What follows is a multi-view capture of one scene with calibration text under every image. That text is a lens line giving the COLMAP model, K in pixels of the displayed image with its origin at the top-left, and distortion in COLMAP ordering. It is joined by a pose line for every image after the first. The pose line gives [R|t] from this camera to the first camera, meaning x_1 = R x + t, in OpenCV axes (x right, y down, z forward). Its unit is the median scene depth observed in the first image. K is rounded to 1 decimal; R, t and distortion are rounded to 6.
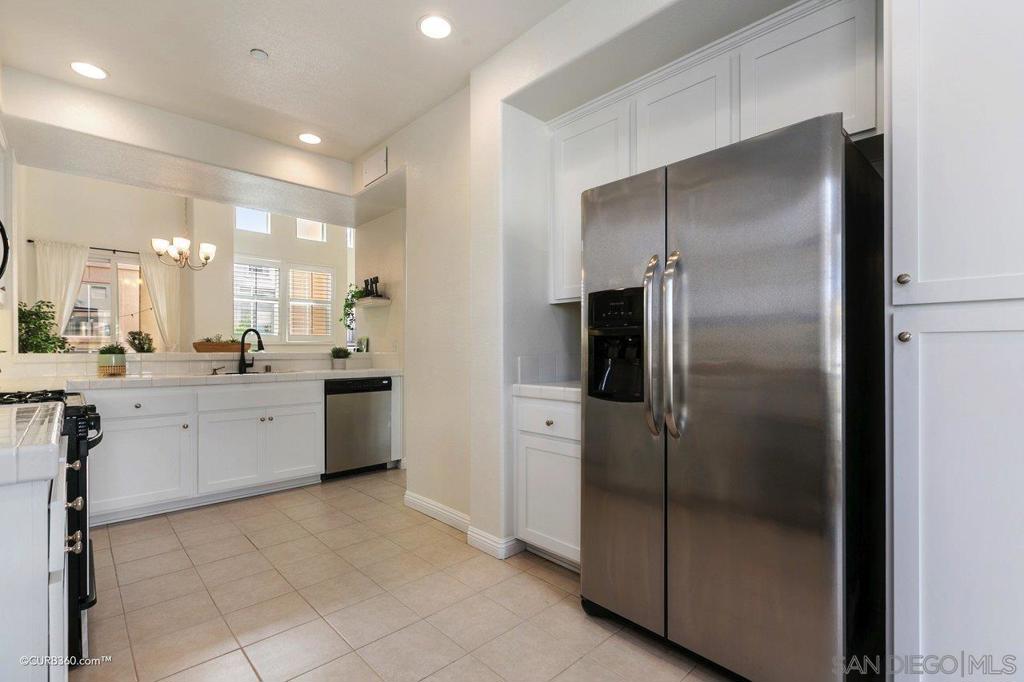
lens RADIAL K [[465.6, 0, 511.7], [0, 465.6, 349.8], [0, 0, 1]] dist [0.000221, 0.000187]
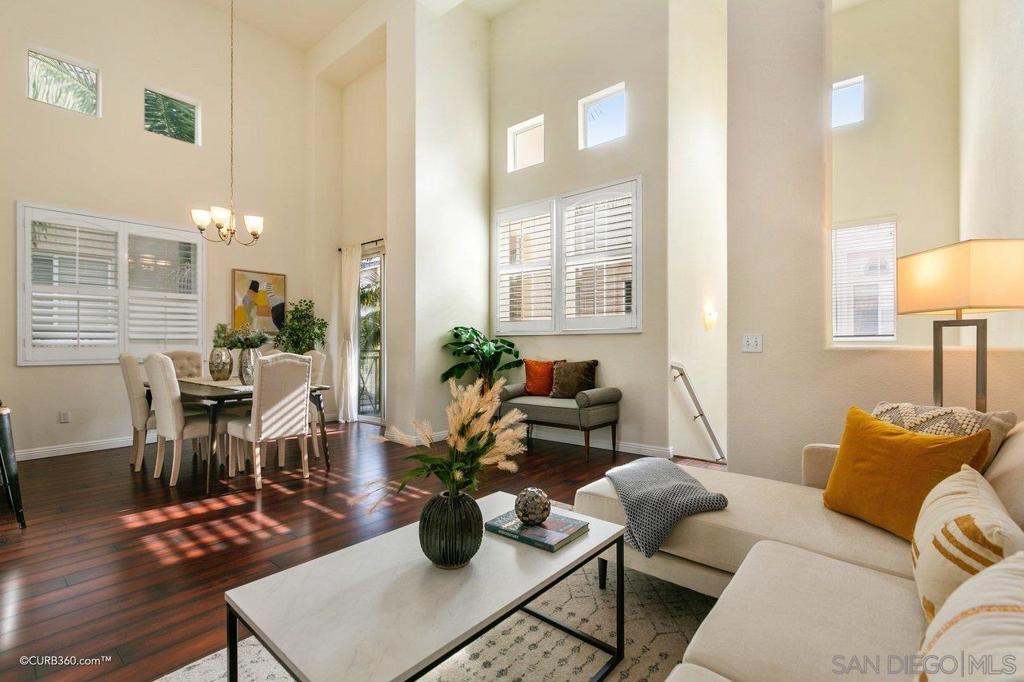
lens RADIAL K [[457.3, 0, 505.0], [0, 457.3, 338.7], [0, 0, 1]] dist [0.001040, 0.000598]
pose [[0.100925, -0.007696, -0.994864, 0.211606], [-0.000452, 0.999970, -0.007782, -0.003466], [0.994894, 0.001235, 0.100918, 1.933980]]
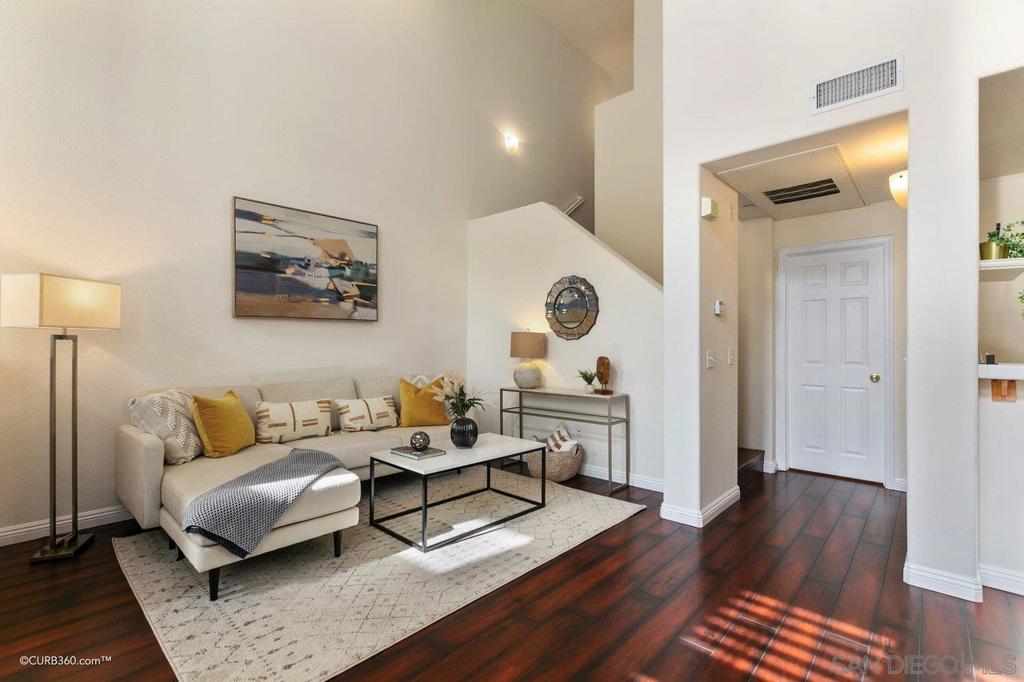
lens RADIAL K [[457.3, 0, 505.0], [0, 457.3, 338.7], [0, 0, 1]] dist [0.001040, 0.000598]
pose [[-0.057263, 0.019757, 0.998164, -0.946953], [-0.001343, 0.999802, -0.019866, -0.011124], [-0.998358, -0.002478, -0.057225, 1.899369]]
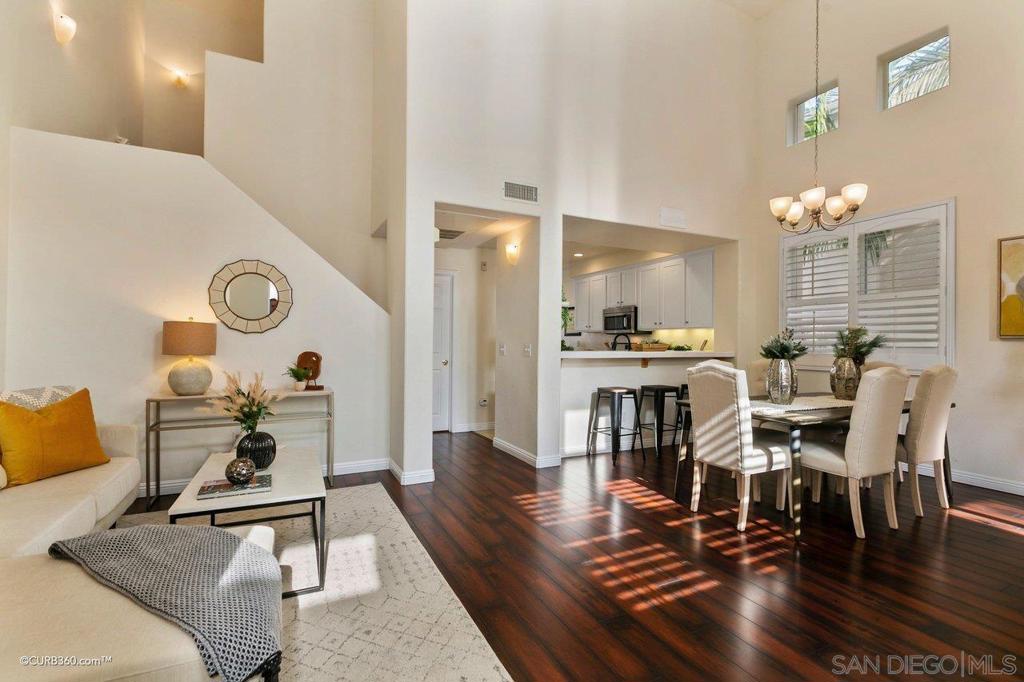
lens RADIAL K [[460.9, 0, 512.0], [0, 460.9, 341.0], [0, 0, 1]] dist [0.001301, 0.000268]
pose [[-0.954582, -0.007682, 0.297850, -0.660181], [-0.009031, 0.999954, -0.003151, -0.015351], [-0.297812, -0.005698, -0.954607, 2.431843]]
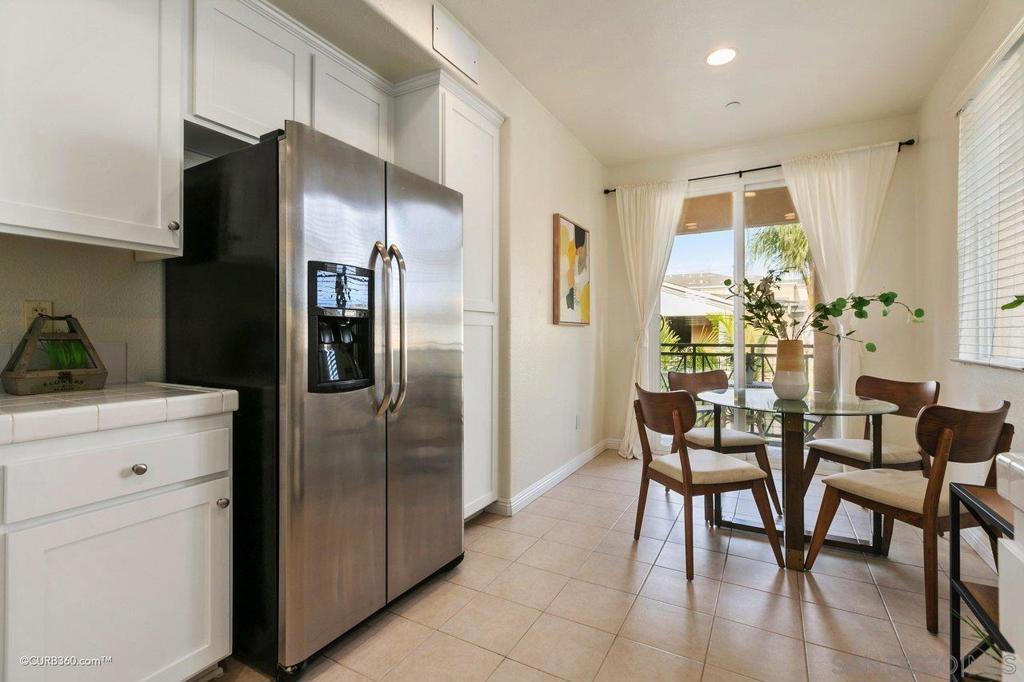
lens RADIAL K [[464.8, 0, 511.5], [0, 464.8, 333.0], [0, 0, 1]] dist [0.000308, -0.000049]
pose [[-0.294909, 0.002127, 0.955523, -0.325938], [-0.000497, 0.999997, -0.002379, 0.001166], [-0.955525, -0.001176, -0.294907, 0.440987]]
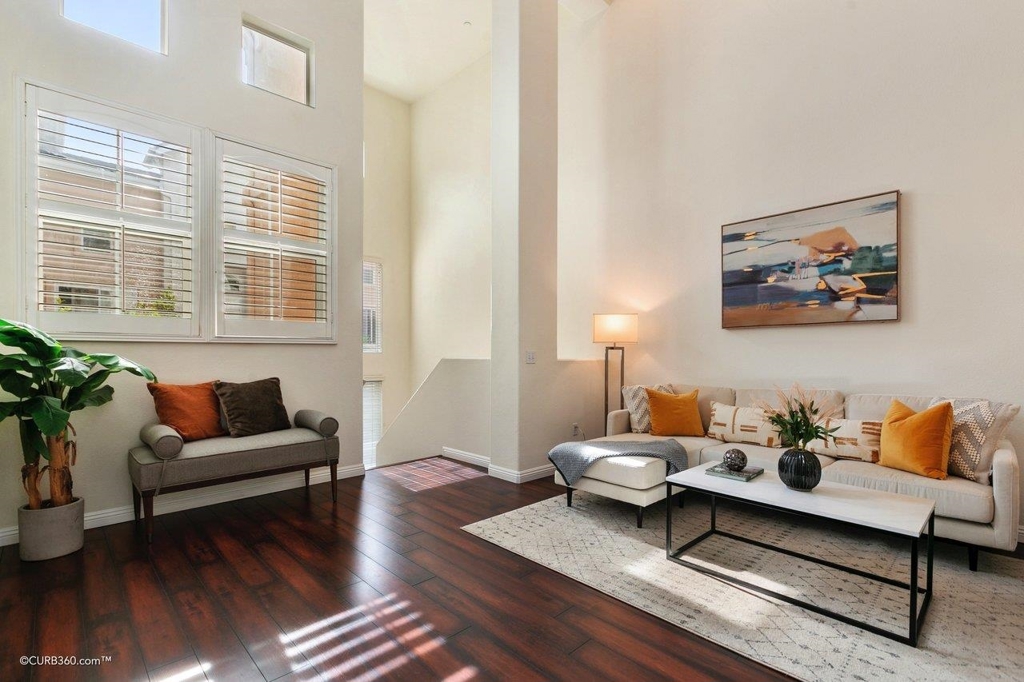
lens RADIAL K [[473.3, 0, 522.4], [0, 473.3, 356.3], [0, 0, 1]] dist [-0.001032, -0.000341]
pose [[0.999667, 0.008737, 0.024266, -0.511771], [-0.008893, 0.999940, 0.006361, -0.010506], [-0.024209, -0.006575, 0.999685, 1.312659]]
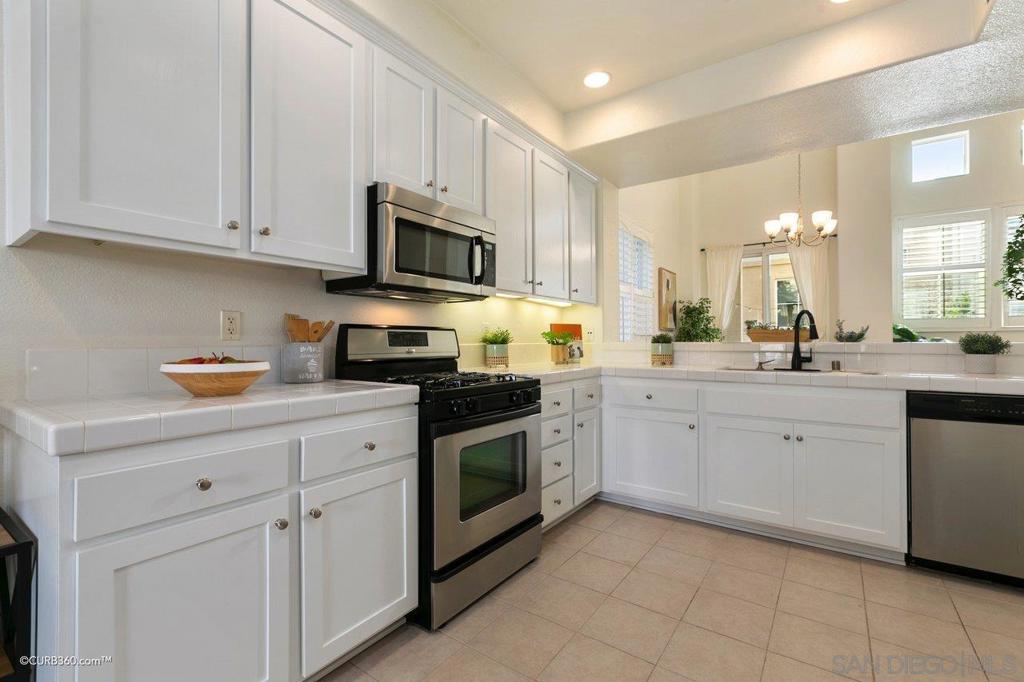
lens RADIAL K [[457.3, 0, 505.0], [0, 457.3, 338.7], [0, 0, 1]] dist [0.001040, 0.000598]
pose [[0.185895, -0.002945, -0.982565, 0.061053], [0.000689, 0.999996, -0.002867, 0.001721], [0.982569, -0.000144, 0.185897, 0.407000]]
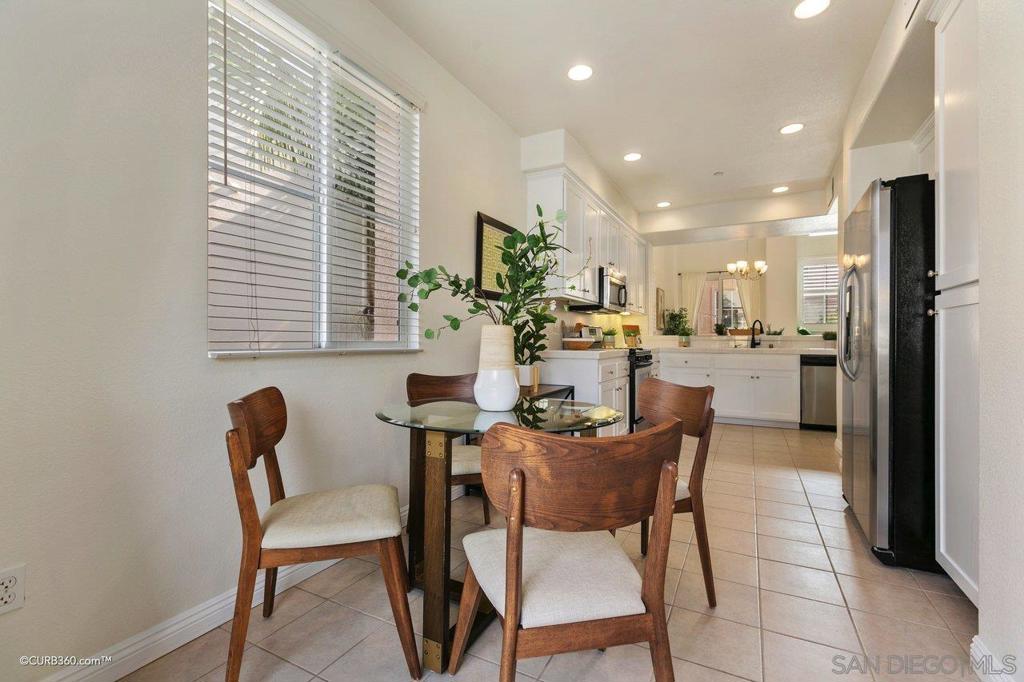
lens RADIAL K [[457.3, 0, 505.0], [0, 457.3, 338.7], [0, 0, 1]] dist [0.001040, 0.000598]
pose [[0.312126, 0.000856, -0.950040, 0.608197], [-0.004331, 0.999990, -0.000521, 0.021445], [0.950031, 0.004277, 0.312127, -0.251072]]
